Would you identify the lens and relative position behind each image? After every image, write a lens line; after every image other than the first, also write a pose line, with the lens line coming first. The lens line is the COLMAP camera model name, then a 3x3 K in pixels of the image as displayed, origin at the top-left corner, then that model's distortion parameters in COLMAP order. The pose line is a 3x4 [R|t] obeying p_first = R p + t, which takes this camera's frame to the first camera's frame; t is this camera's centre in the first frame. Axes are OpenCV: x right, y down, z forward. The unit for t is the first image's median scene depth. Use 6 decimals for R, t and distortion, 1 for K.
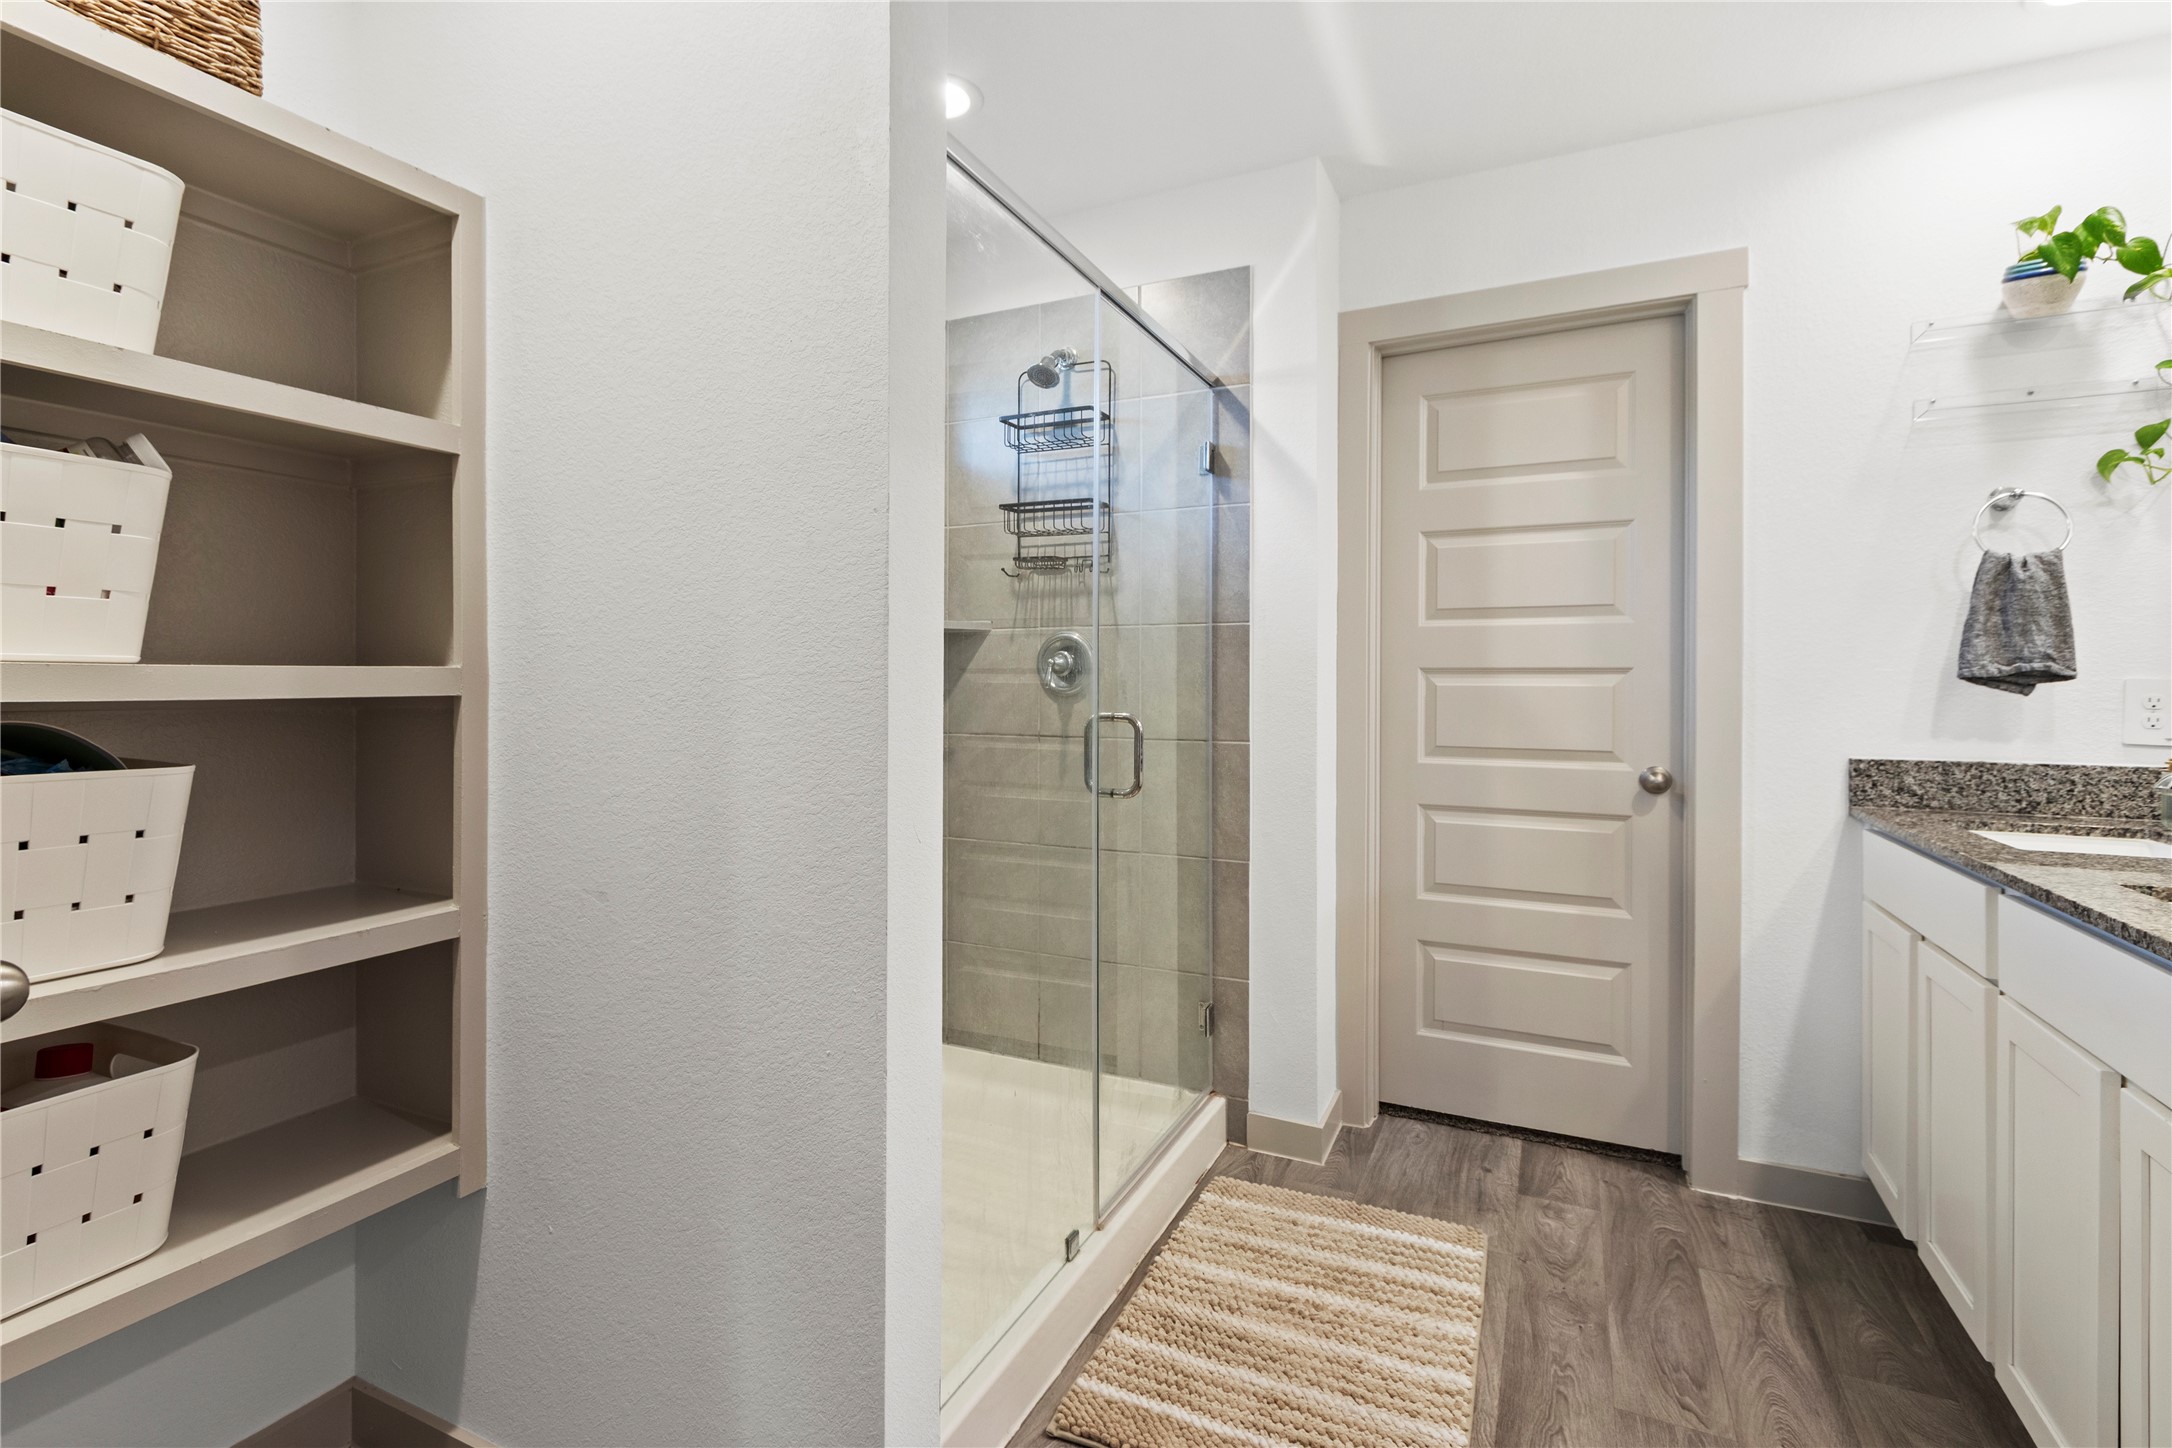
lens RADIAL K [[1000.4, 0, 1084.3], [0, 1000.4, 708.1], [0, 0, 1]] dist [0.001466, -0.000249]
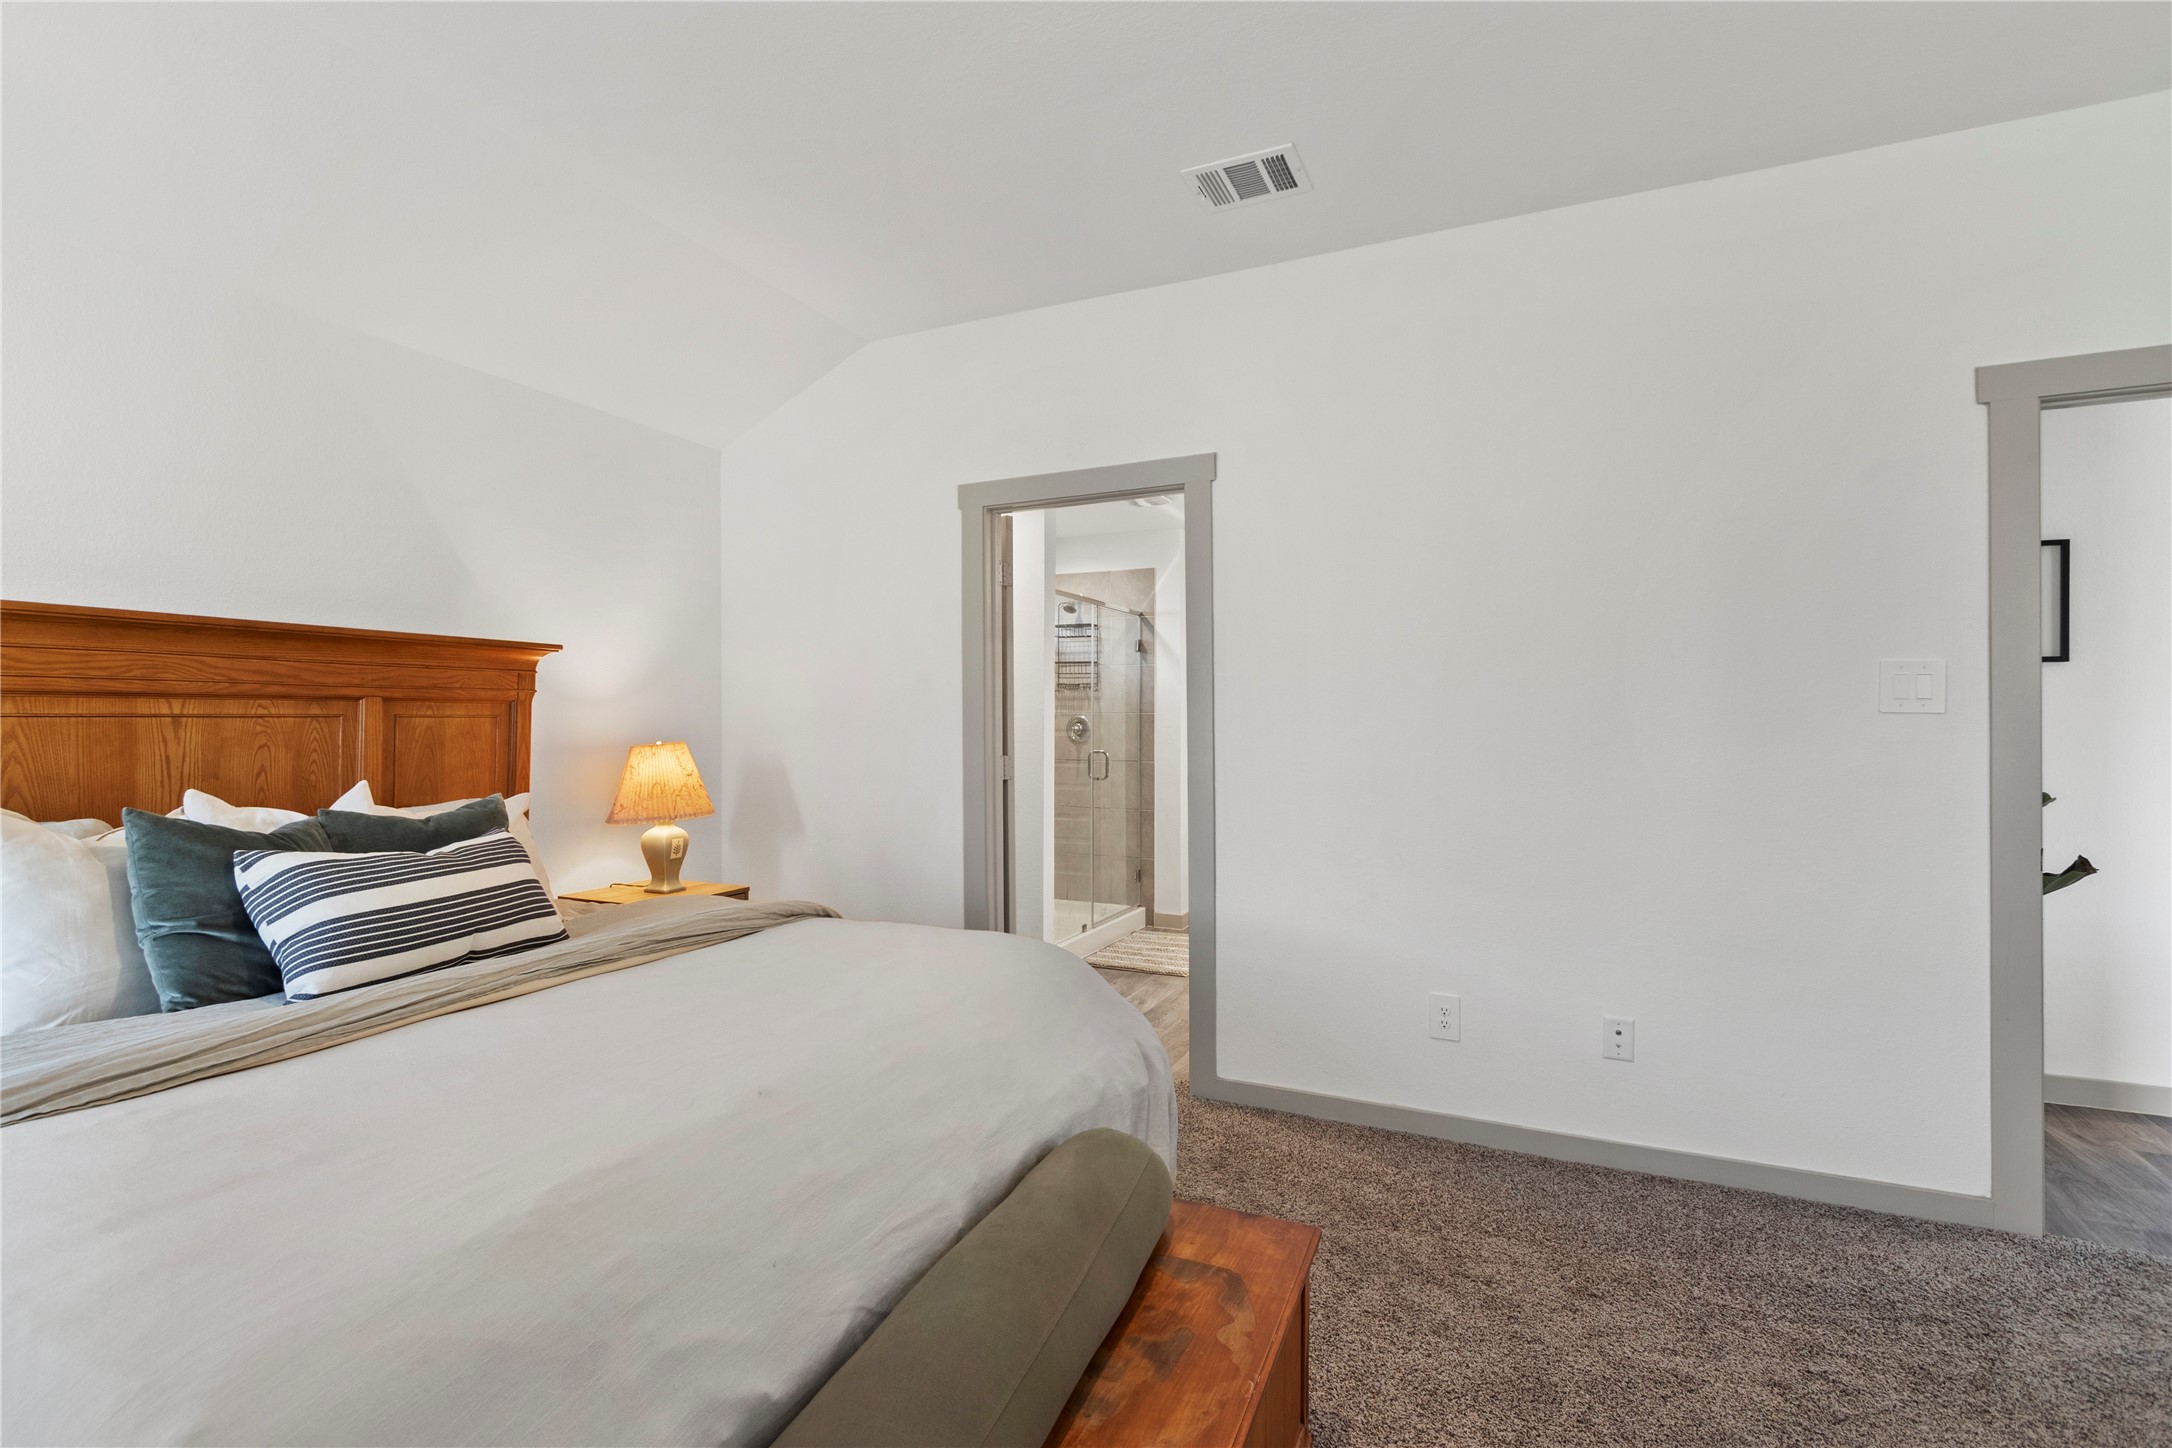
lens RADIAL K [[1000.4, 0, 1087.4], [0, 1000.4, 725.1], [0, 0, 1]] dist [0.001466, -0.000249]
pose [[0.999980, 0.000134, 0.006263, -0.014631], [-0.000007, 0.999794, -0.020276, -0.005665], [-0.006264, 0.020276, 0.999775, -1.408948]]
